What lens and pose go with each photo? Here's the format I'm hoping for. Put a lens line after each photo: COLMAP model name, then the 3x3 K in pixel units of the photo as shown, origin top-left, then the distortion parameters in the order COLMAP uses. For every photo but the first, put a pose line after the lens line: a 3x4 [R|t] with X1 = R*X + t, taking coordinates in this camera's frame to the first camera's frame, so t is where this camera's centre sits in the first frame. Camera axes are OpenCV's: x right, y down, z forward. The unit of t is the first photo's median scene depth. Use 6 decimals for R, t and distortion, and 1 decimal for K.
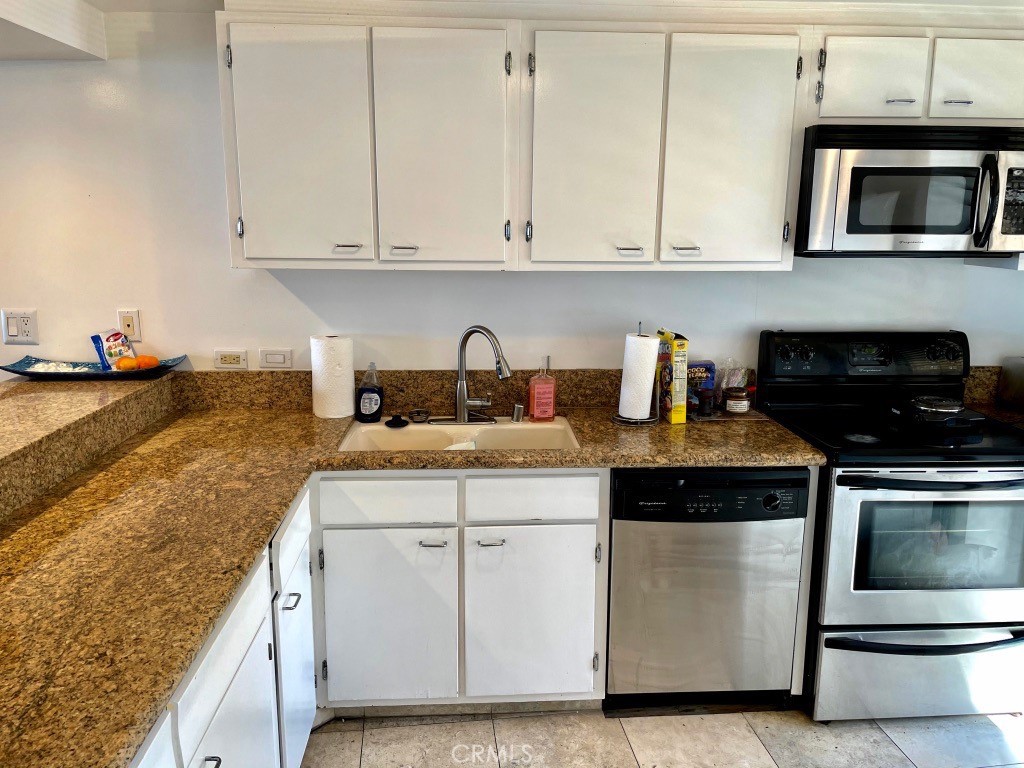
lens RADIAL K [[773.9, 0, 516.8], [0, 773.9, 374.5], [0, 0, 1]] dist [0.077464, -0.105450]
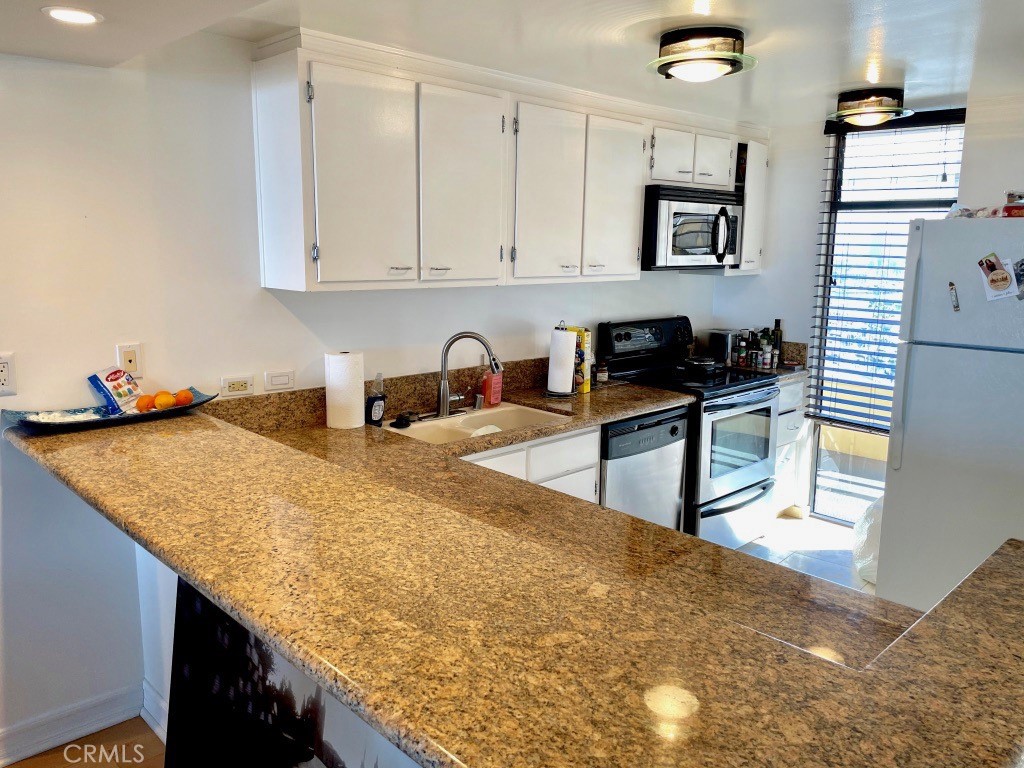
lens RADIAL K [[773.9, 0, 516.6], [0, 773.9, 374.8], [0, 0, 1]] dist [0.077464, -0.105450]
pose [[0.756169, -0.106665, 0.645625, -0.841263], [0.118679, 0.992618, 0.024994, -0.018920], [-0.643525, 0.057722, 0.763246, 0.033869]]
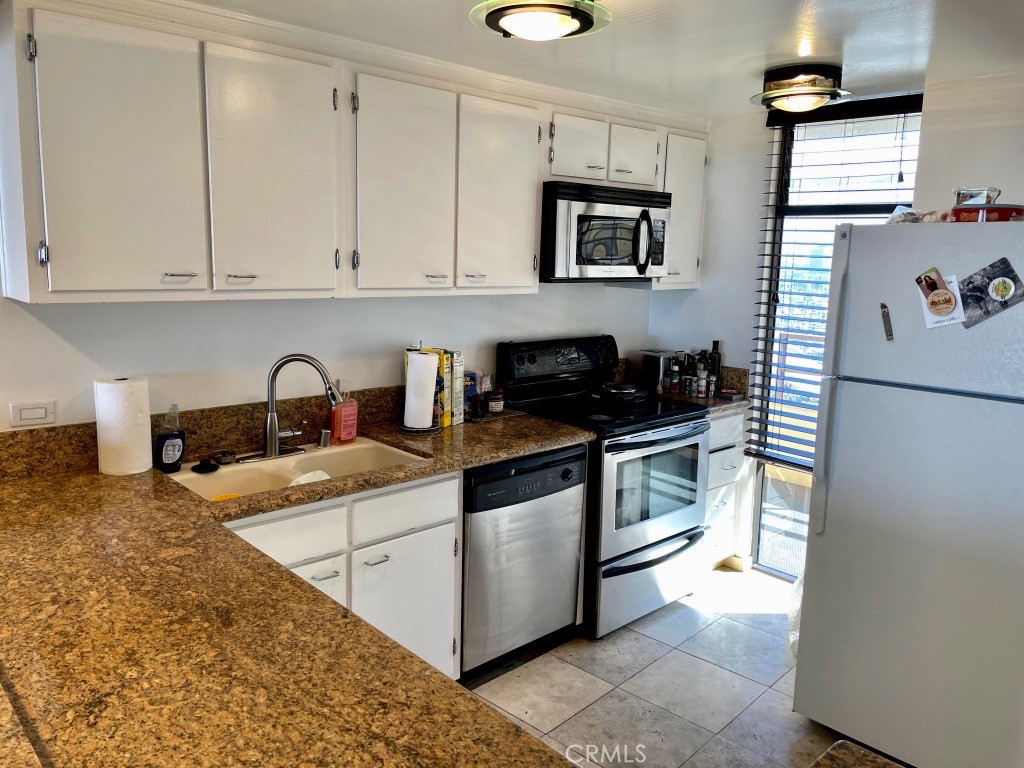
lens RADIAL K [[773.9, 0, 517.9], [0, 773.9, 376.4], [0, 0, 1]] dist [0.077464, -0.105450]
pose [[0.768772, -0.088920, 0.633311, -0.501350], [0.102519, 0.994615, 0.015202, -0.022772], [-0.631252, 0.053239, 0.773748, 0.062423]]
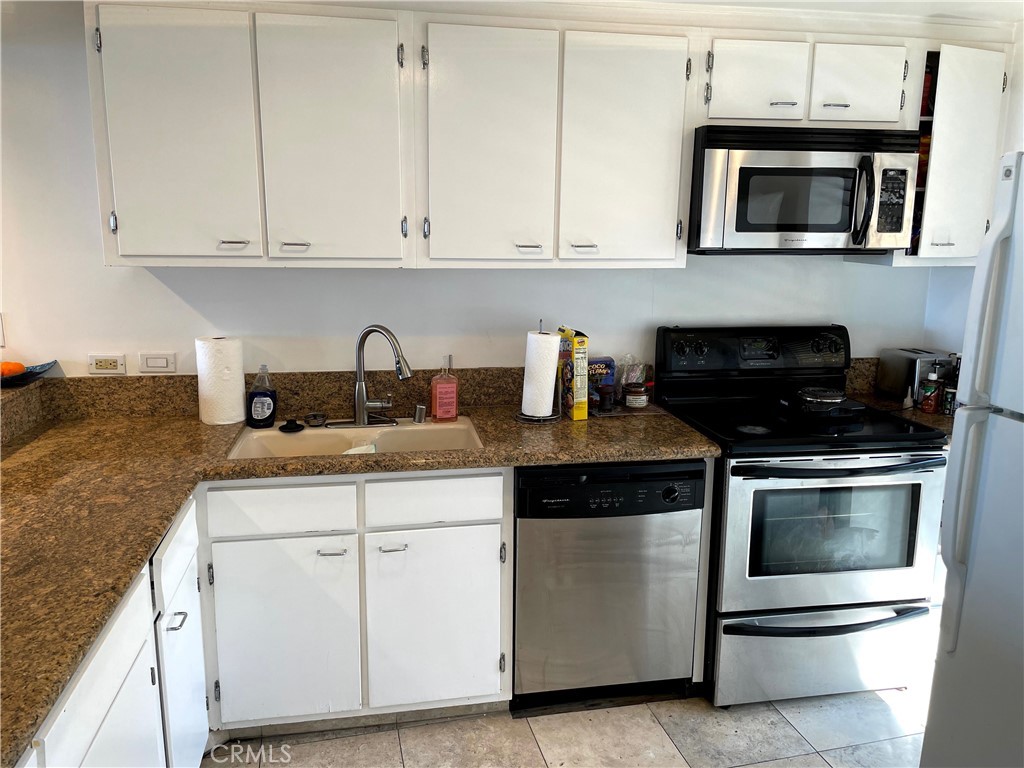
lens RADIAL K [[773.9, 0, 515.6], [0, 773.9, 374.0], [0, 0, 1]] dist [0.077464, -0.105450]
pose [[0.992696, -0.019539, 0.119053, 0.007117], [0.019552, 0.999808, 0.001059, 0.000922], [-0.119051, 0.001277, 0.992887, 0.014375]]
